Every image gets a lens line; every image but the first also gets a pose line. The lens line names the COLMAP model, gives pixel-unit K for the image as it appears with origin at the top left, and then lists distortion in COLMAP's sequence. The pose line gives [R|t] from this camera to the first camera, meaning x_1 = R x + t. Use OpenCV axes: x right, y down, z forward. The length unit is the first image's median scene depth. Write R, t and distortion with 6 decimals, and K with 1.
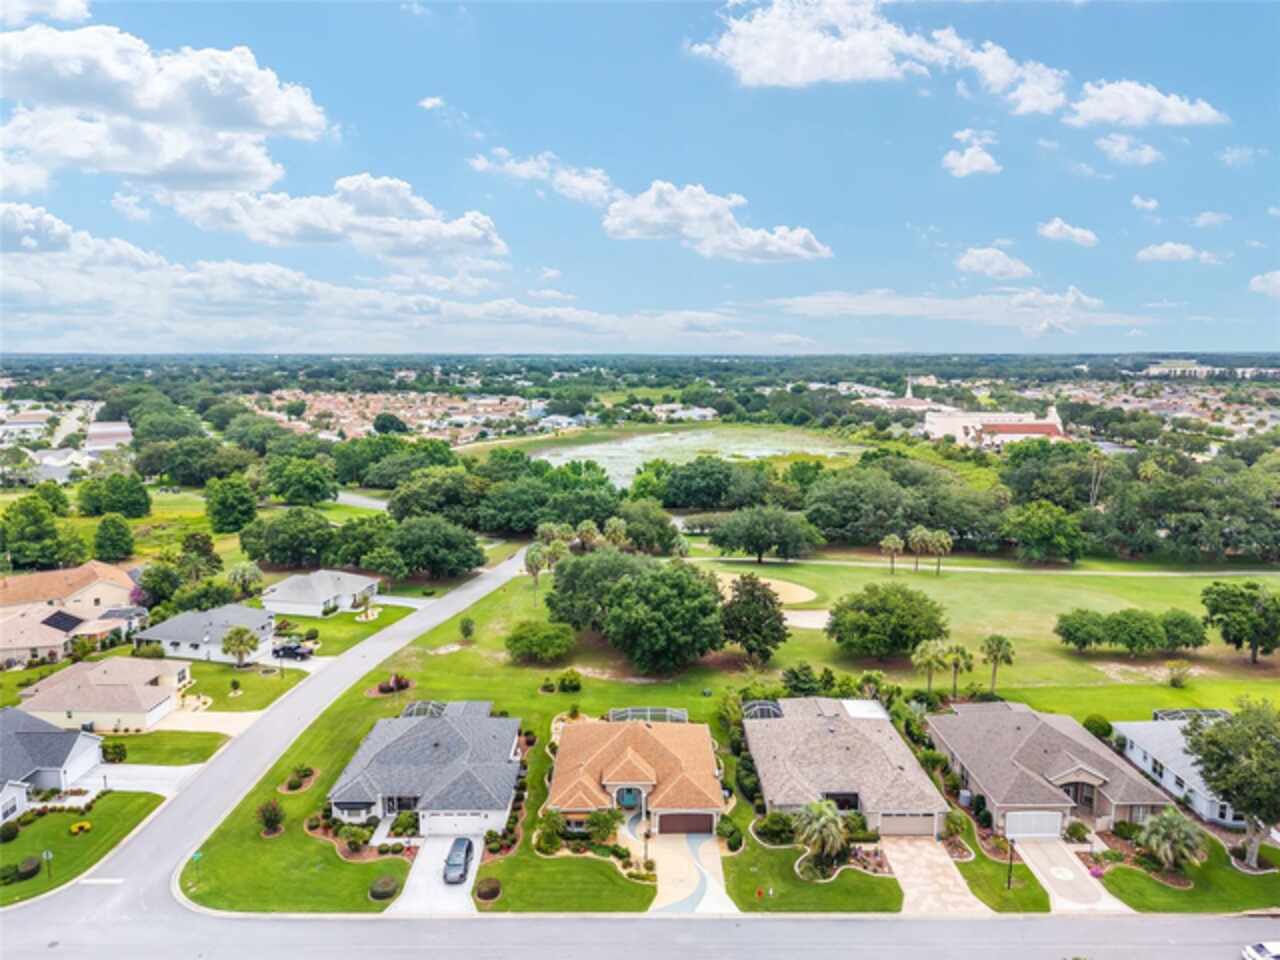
lens RADIAL K [[855.3, 0, 635.9], [0, 855.3, 467.2], [0, 0, 1]] dist [0.079535, -0.167660]
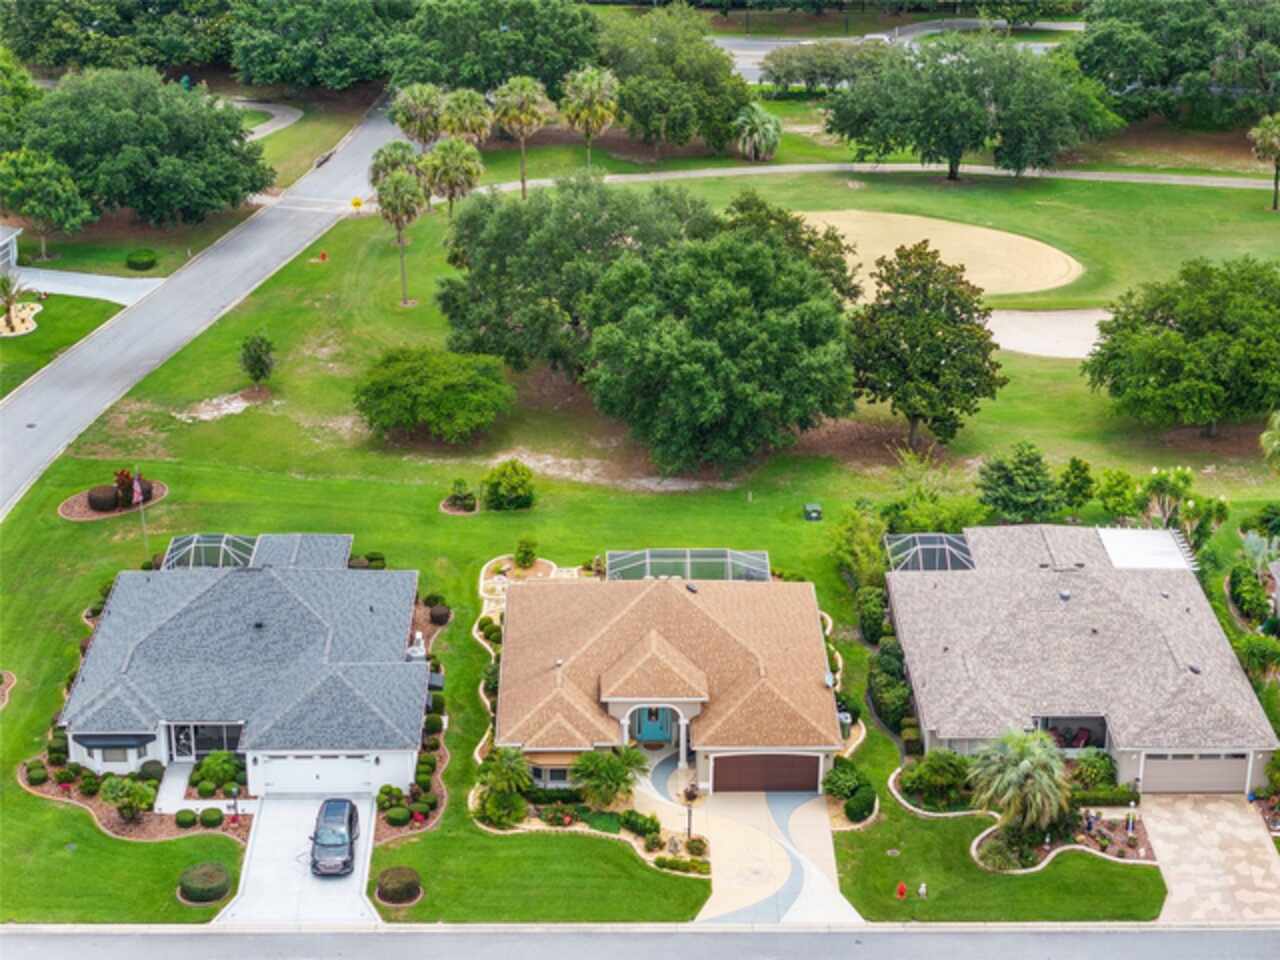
lens RADIAL K [[2552.5, 0, 640.0], [0, 2552.5, 480.0], [0, 0, 1]] dist [-0.027213, 0.057501]
pose [[0.999931, -0.000742, 0.011686, -0.027528], [-0.002392, 0.963996, 0.265908, -0.126767], [-0.011463, -0.265917, 0.963928, -0.332123]]
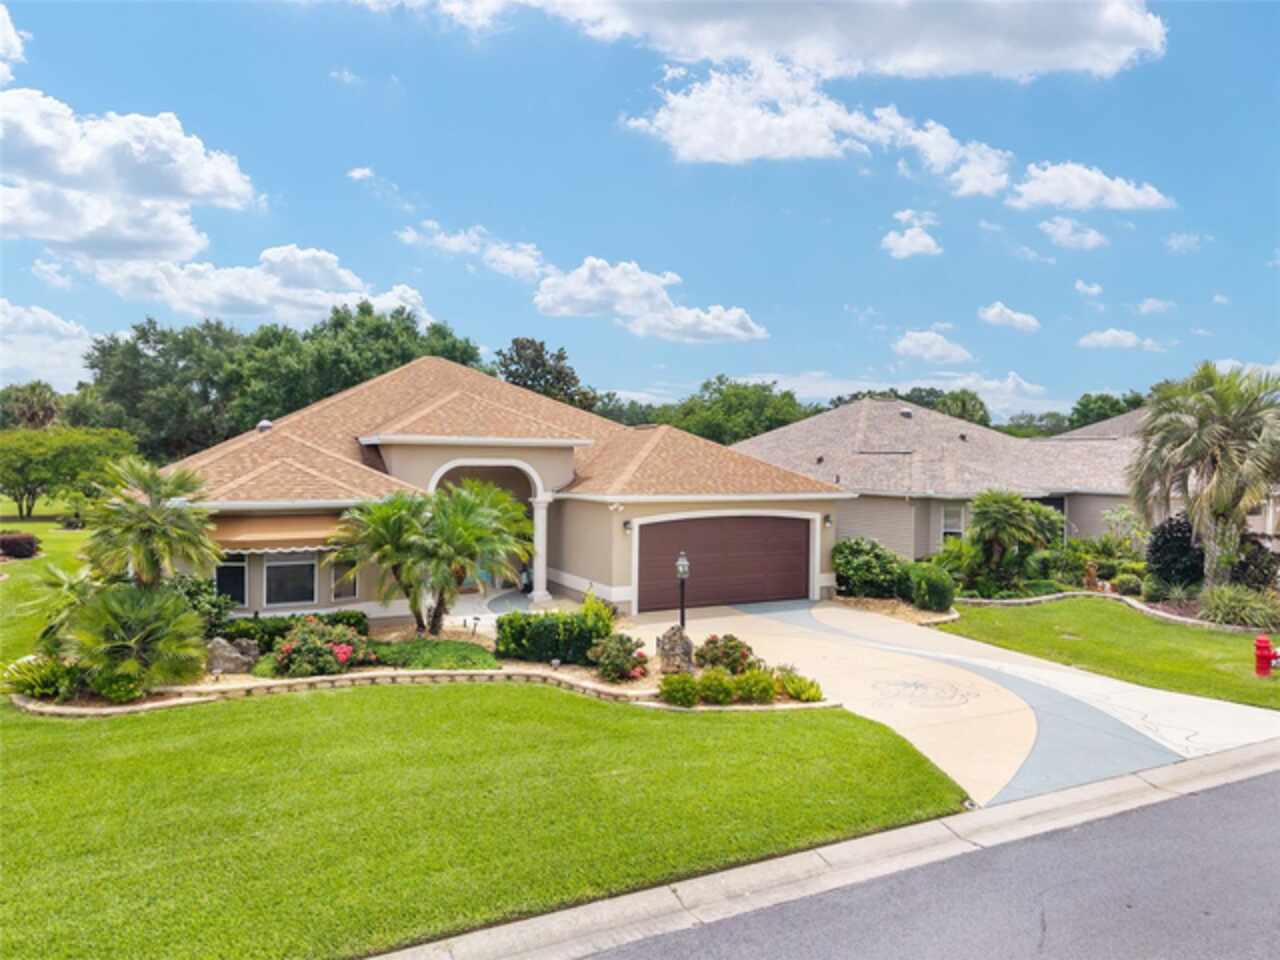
lens RADIAL K [[873.5, 0, 636.1], [0, 873.5, 478.9], [0, 0, 1]] dist [0.057020, -0.077730]
pose [[0.889472, -0.004543, 0.456967, -0.069651], [0.051107, 0.994667, -0.089590, 0.326145], [-0.454123, 0.103042, 0.884960, 0.617163]]
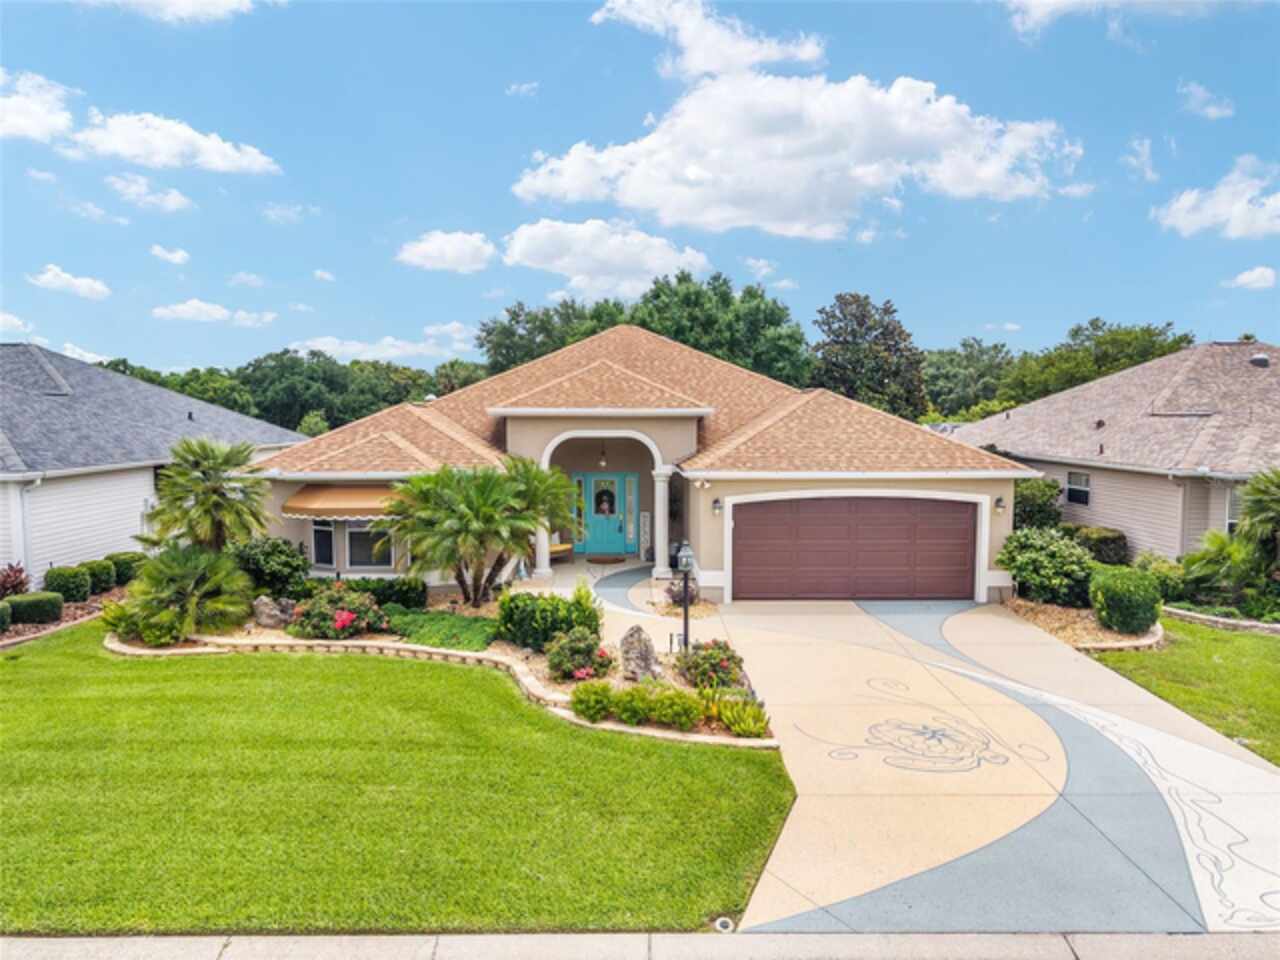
lens RADIAL K [[856.7, 0, 635.1], [0, 856.7, 478.1], [0, 0, 1]] dist [0.027082, -0.027541]
pose [[0.999971, -0.003706, 0.006620, 0.000005], [0.004063, 0.998492, -0.054744, 0.323079], [-0.006407, 0.054769, 0.998478, 0.619107]]
